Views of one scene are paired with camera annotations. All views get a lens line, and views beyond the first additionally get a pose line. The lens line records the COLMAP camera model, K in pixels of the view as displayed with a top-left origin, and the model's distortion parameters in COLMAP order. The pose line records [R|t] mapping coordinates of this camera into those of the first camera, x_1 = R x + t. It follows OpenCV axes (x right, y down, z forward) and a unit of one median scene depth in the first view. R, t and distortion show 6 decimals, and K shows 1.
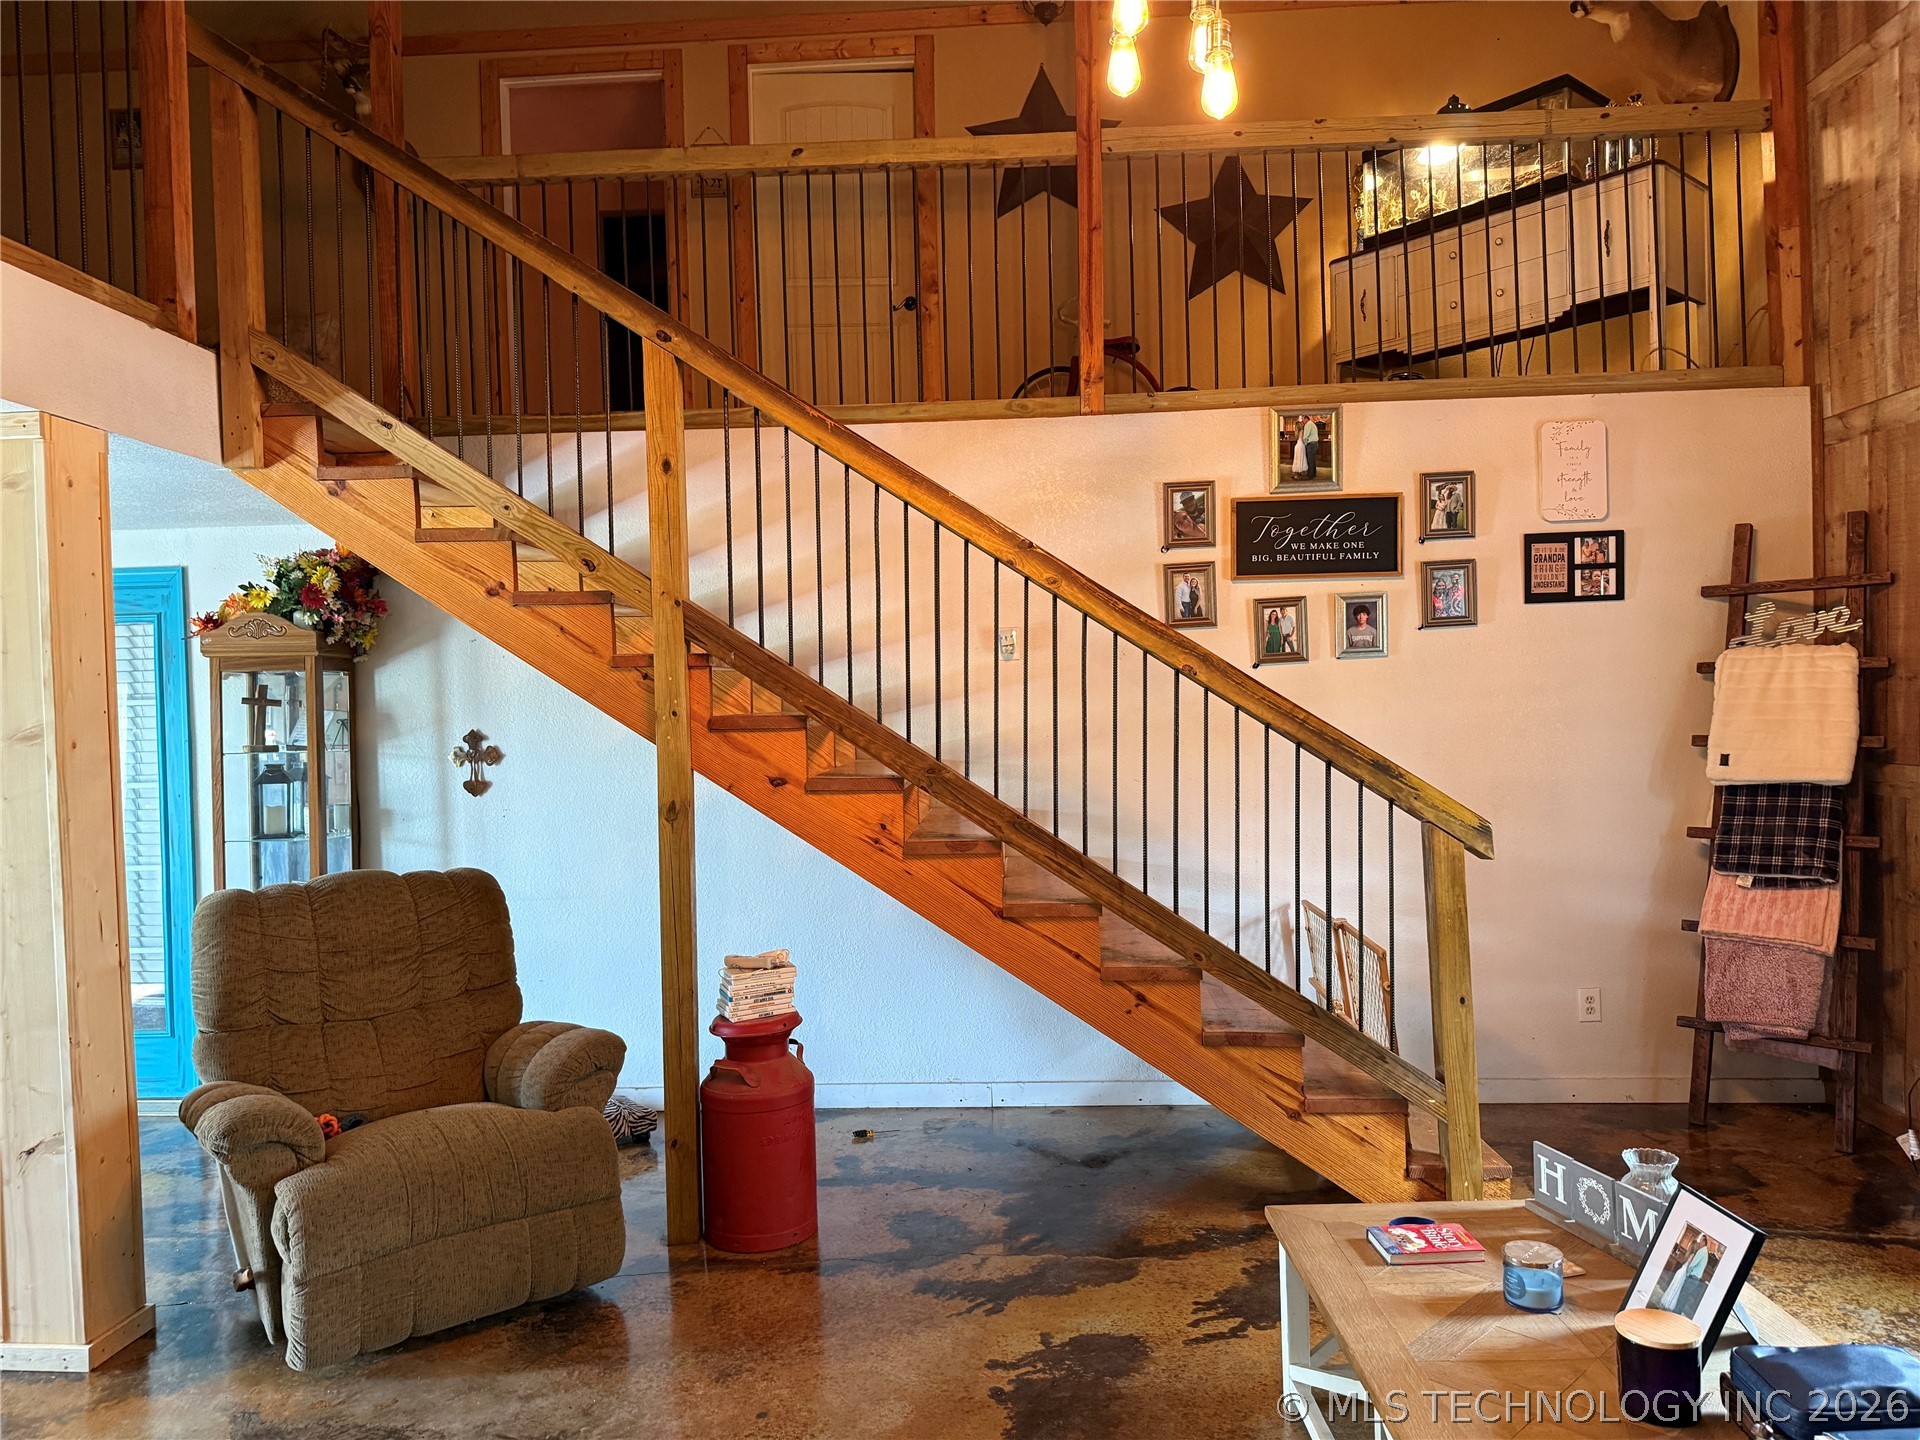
lens RADIAL K [[1351.6, 0, 950.2], [0, 1351.6, 728.6], [0, 0, 1]] dist [0.072580, -0.098729]
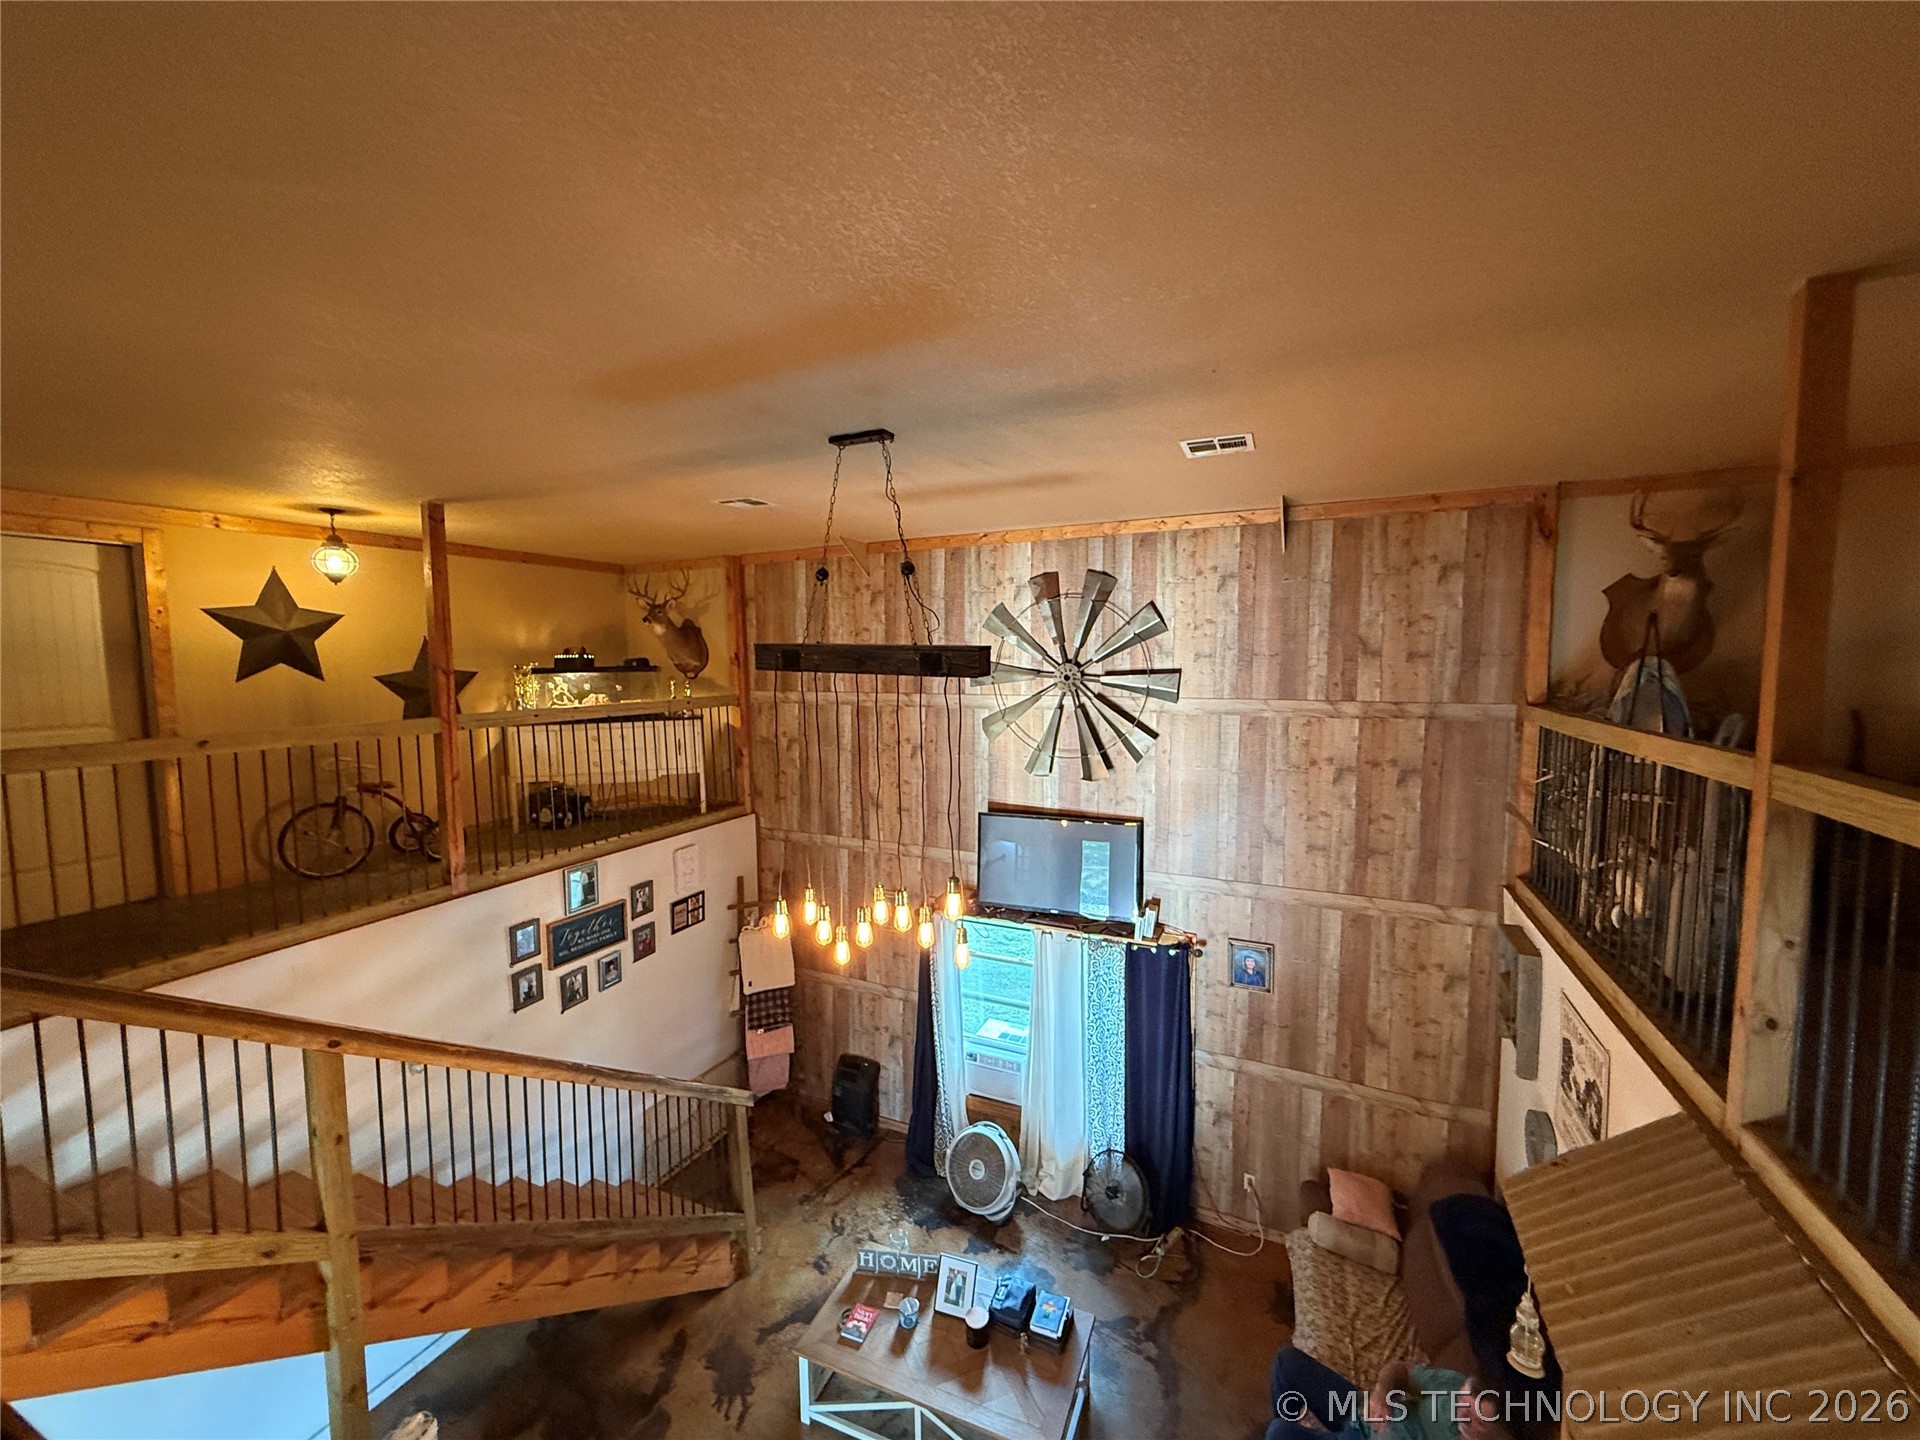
lens RADIAL K [[765.7, 0, 955.4], [0, 765.7, 713.5], [0, 0, 1]] dist [0.000204, -0.000908]
pose [[0.377163, -0.050135, 0.924789, -0.501660], [0.018909, 0.998742, 0.046432, -0.486024], [-0.925954, -0.000026, 0.377636, 0.142079]]
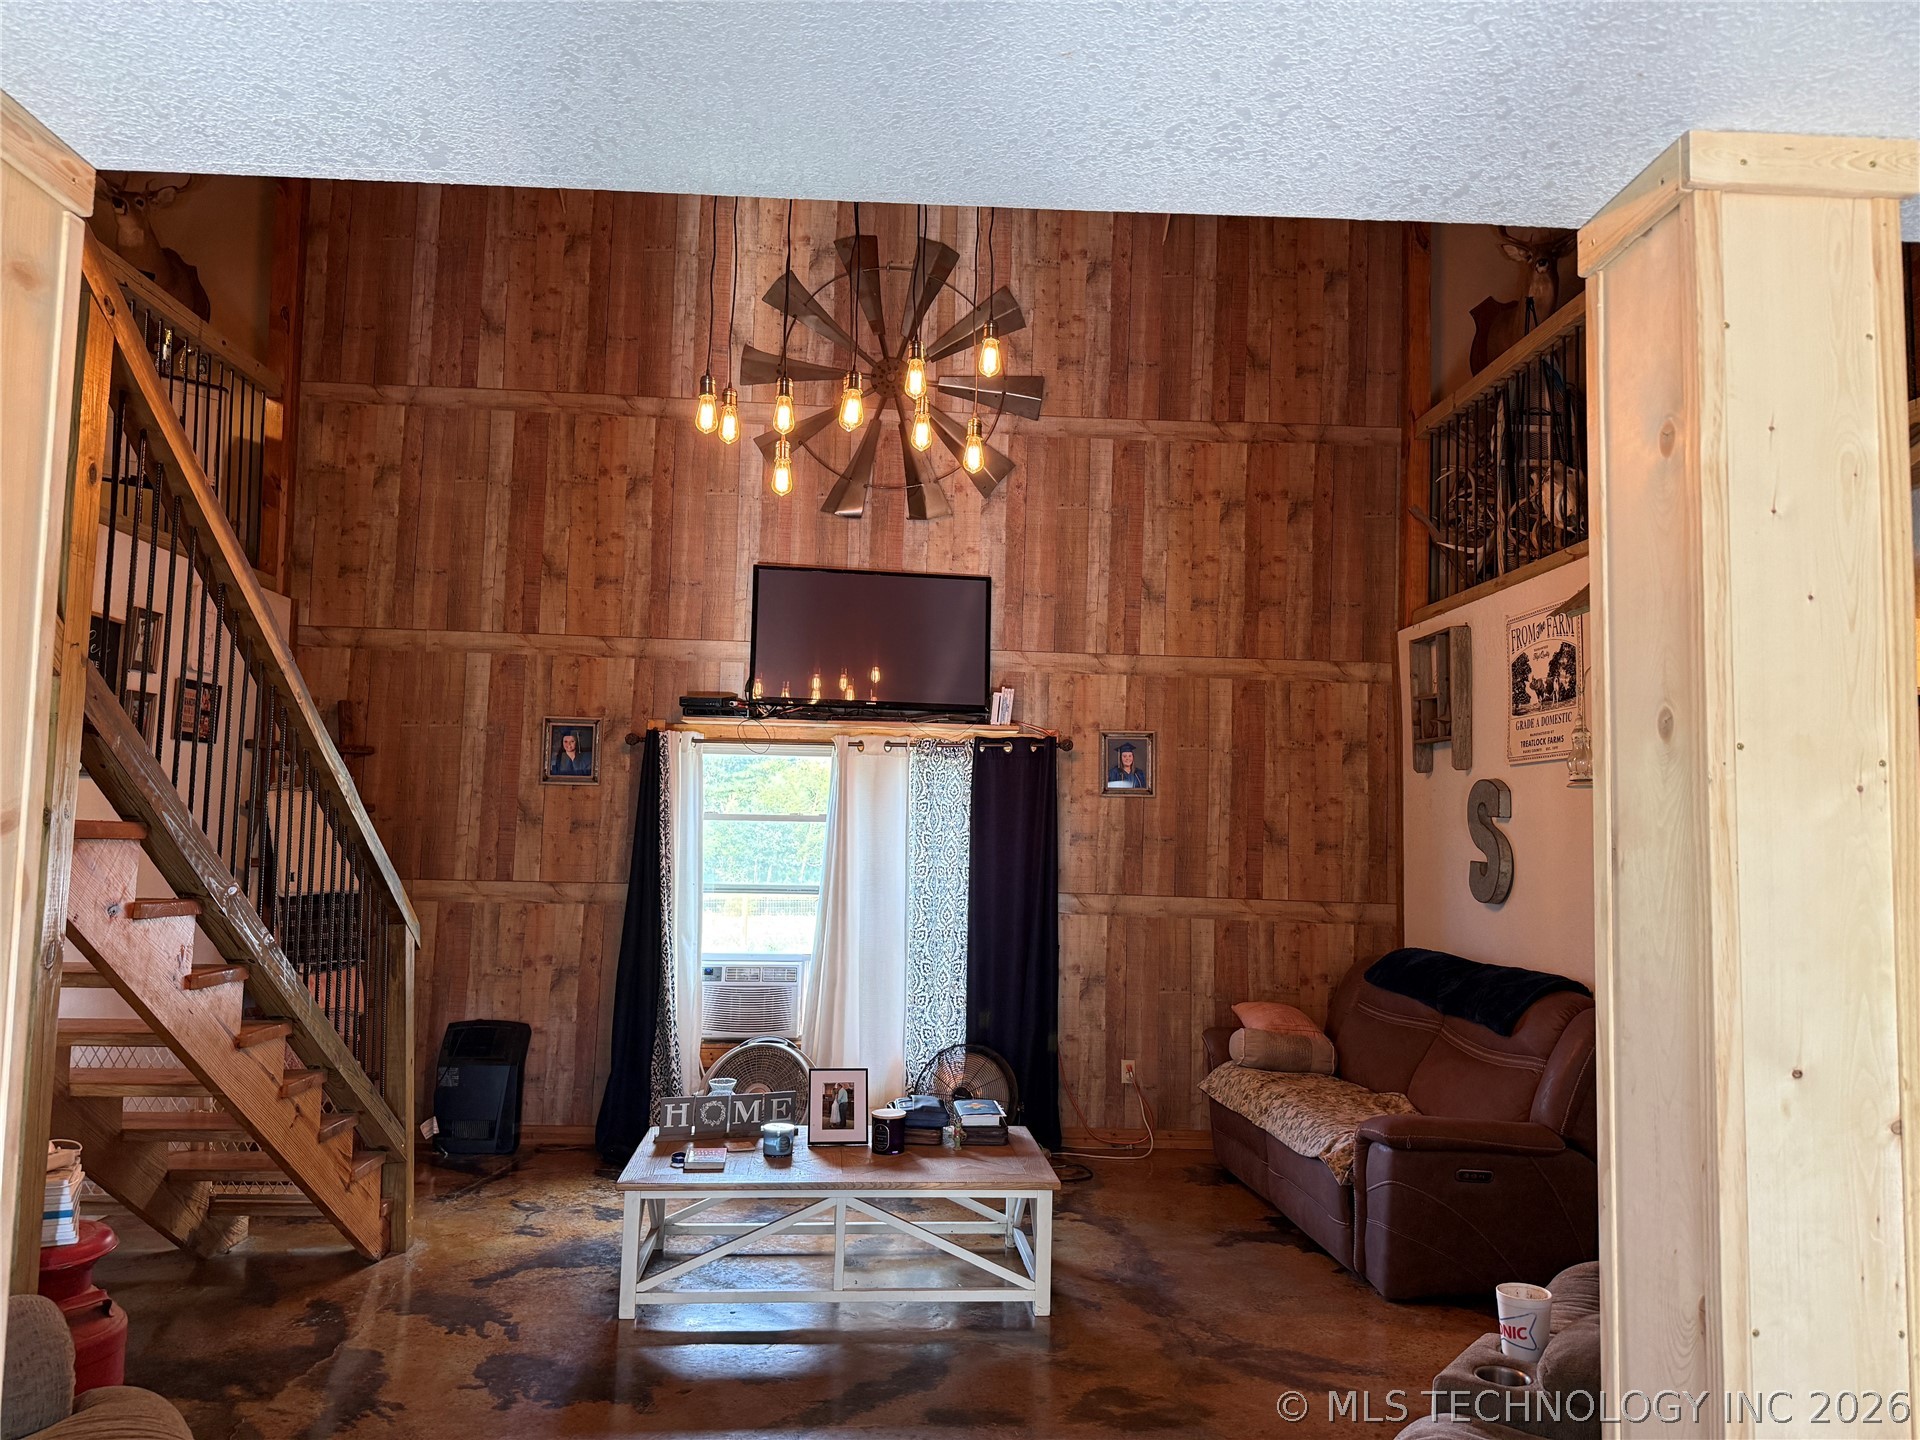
lens RADIAL K [[1336.3, 0, 960.0], [0, 1336.3, 720.0], [0, 0, 1]] dist [0.166061, -0.332617]
pose [[-0.104556, 0.103407, 0.989128, -0.760184], [-0.000924, 0.994569, -0.104074, 0.008714], [-0.994519, -0.011796, -0.103893, 0.477563]]
